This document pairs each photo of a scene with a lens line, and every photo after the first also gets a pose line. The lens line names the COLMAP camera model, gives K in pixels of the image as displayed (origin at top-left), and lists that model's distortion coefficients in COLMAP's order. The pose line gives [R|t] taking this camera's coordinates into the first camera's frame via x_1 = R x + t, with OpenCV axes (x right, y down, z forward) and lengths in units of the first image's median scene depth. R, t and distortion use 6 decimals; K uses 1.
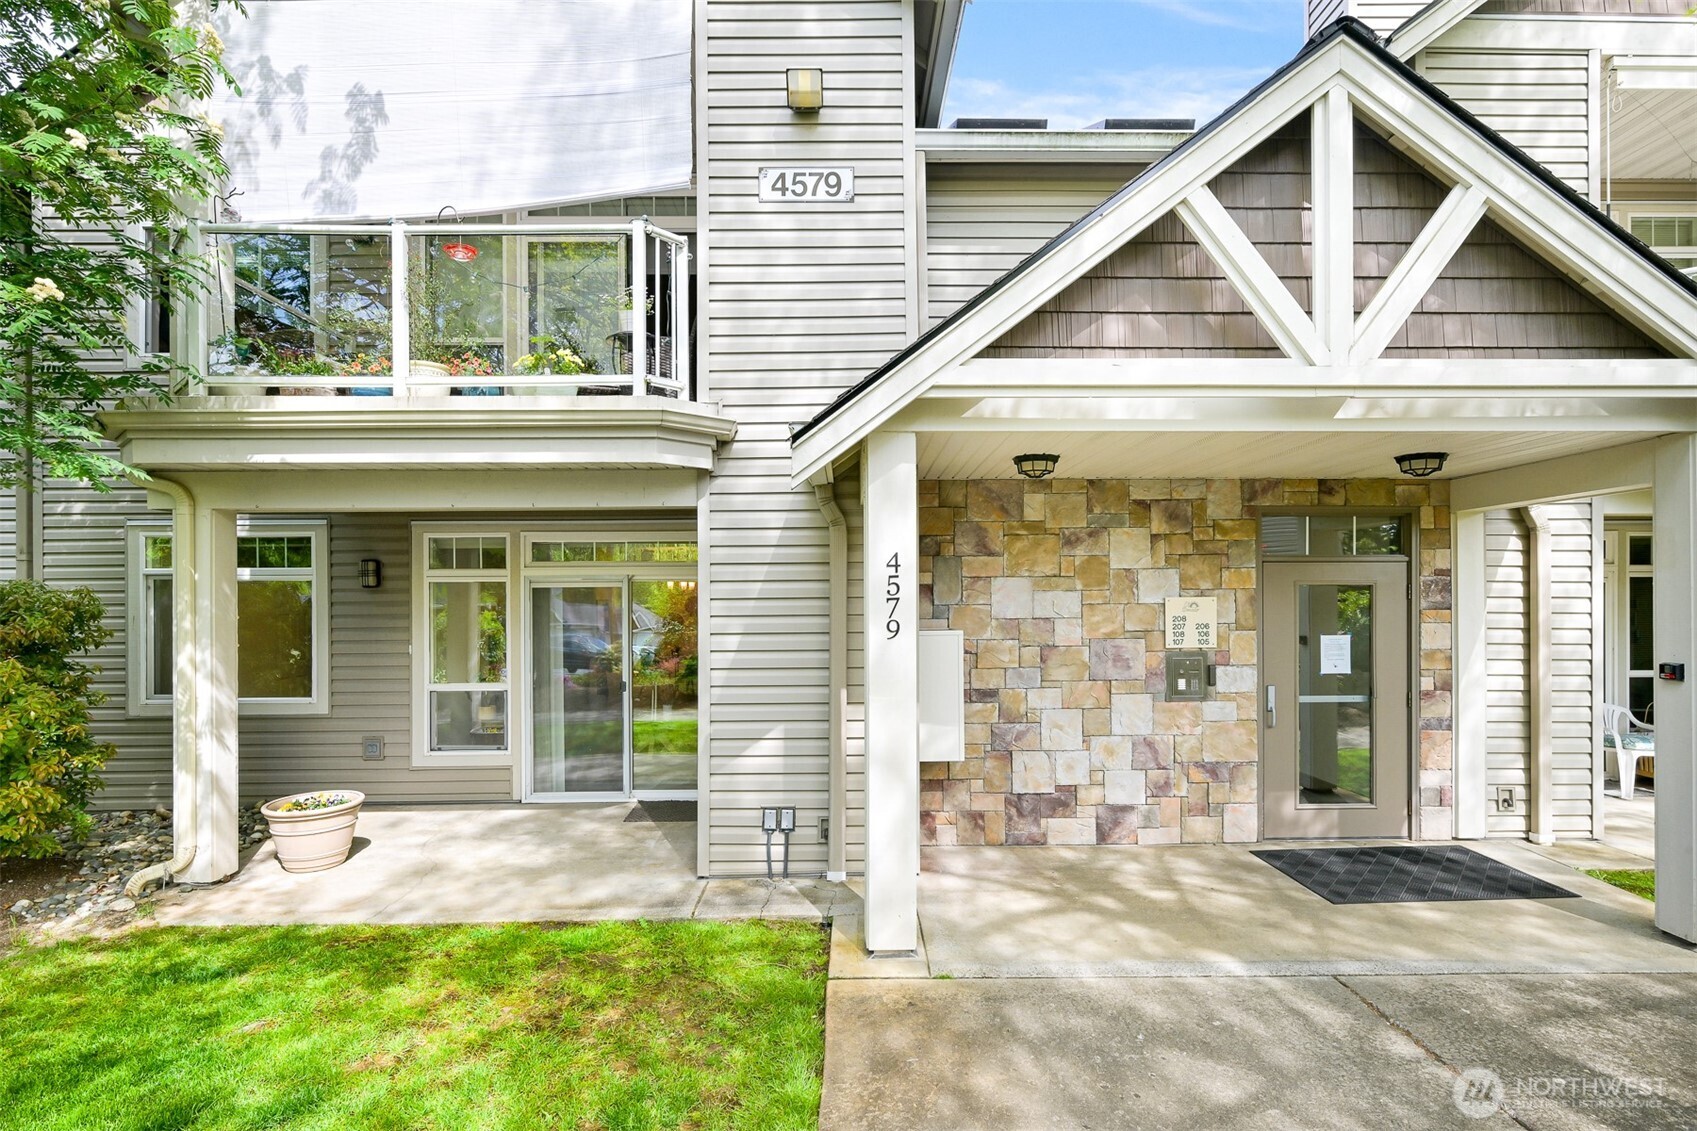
lens RADIAL K [[830.3, 0, 842.8], [0, 830.3, 565.8], [0, 0, 1]] dist [-0.000148, 0.000992]
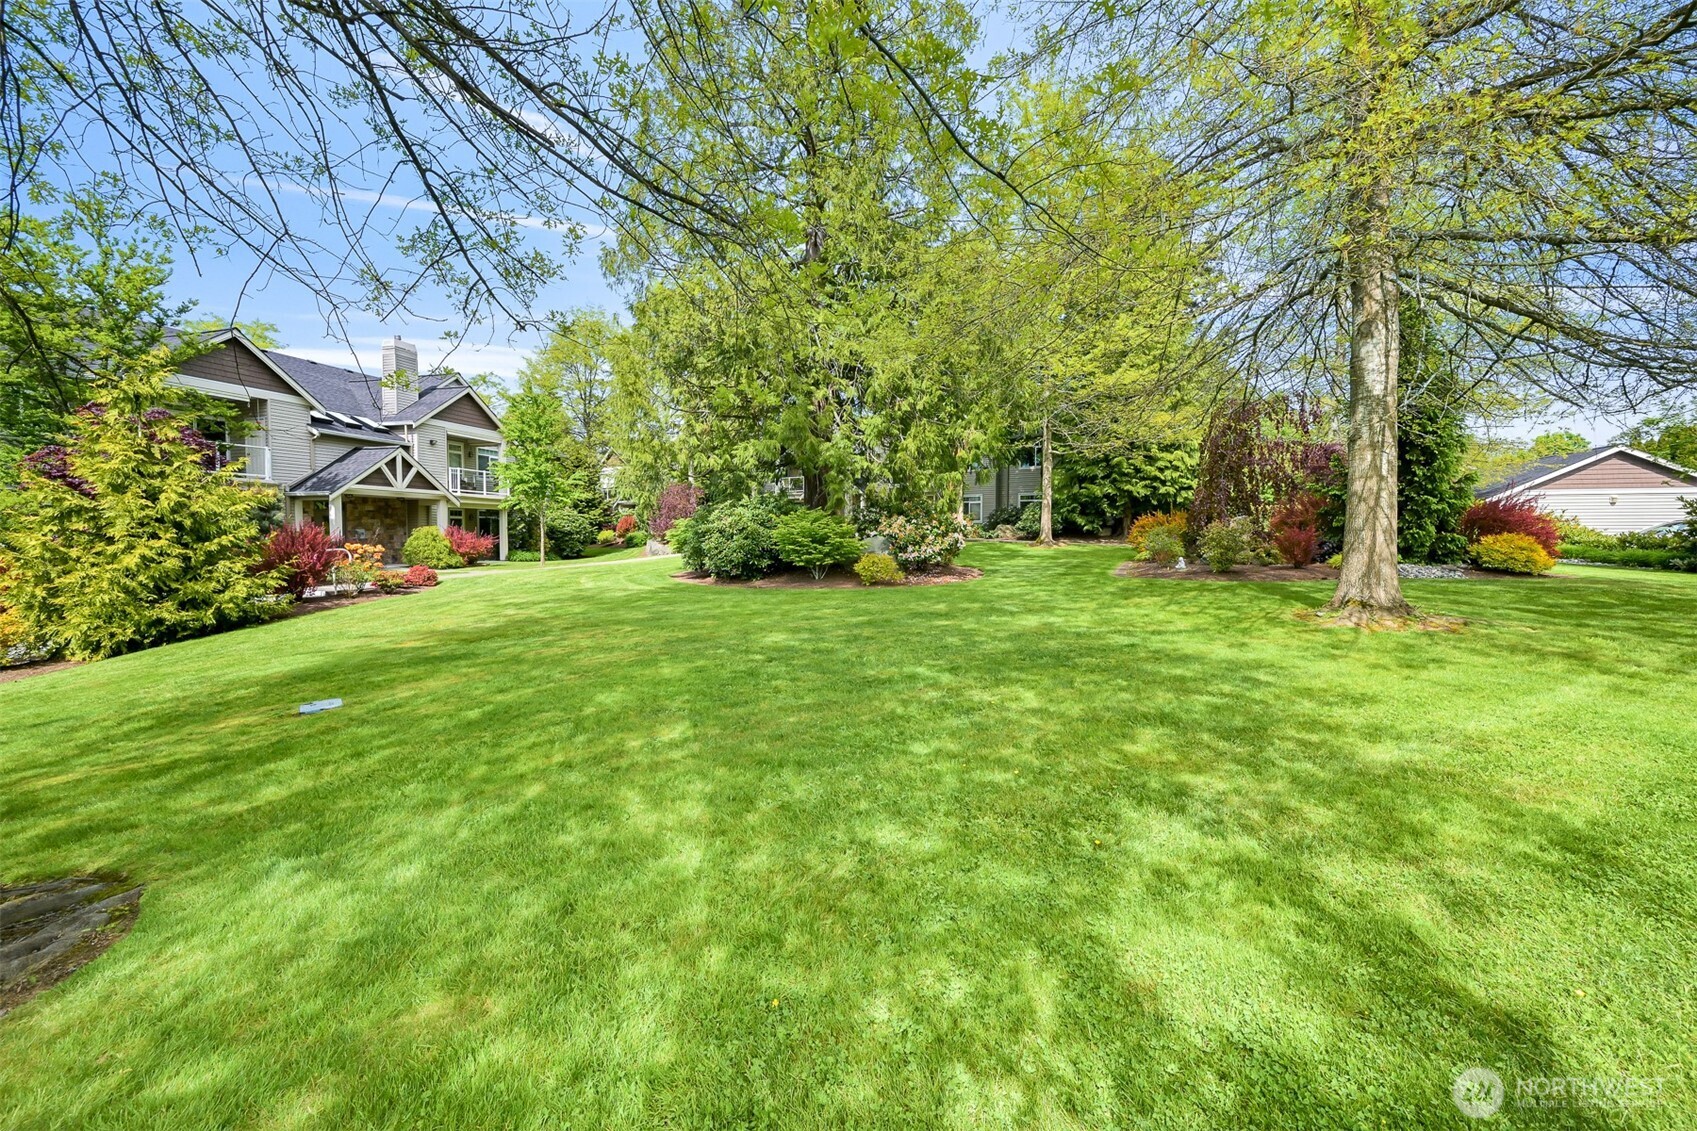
lens RADIAL K [[679.7, 0, 848.7], [0, 679.7, 563.1], [0, 0, 1]] dist [0.002983, 0.000347]
pose [[0.438801, -0.004451, 0.898573, -3.832613], [0.001991, 0.999990, 0.003981, 0.553766], [-0.898582, 0.000042, 0.438805, -6.494019]]
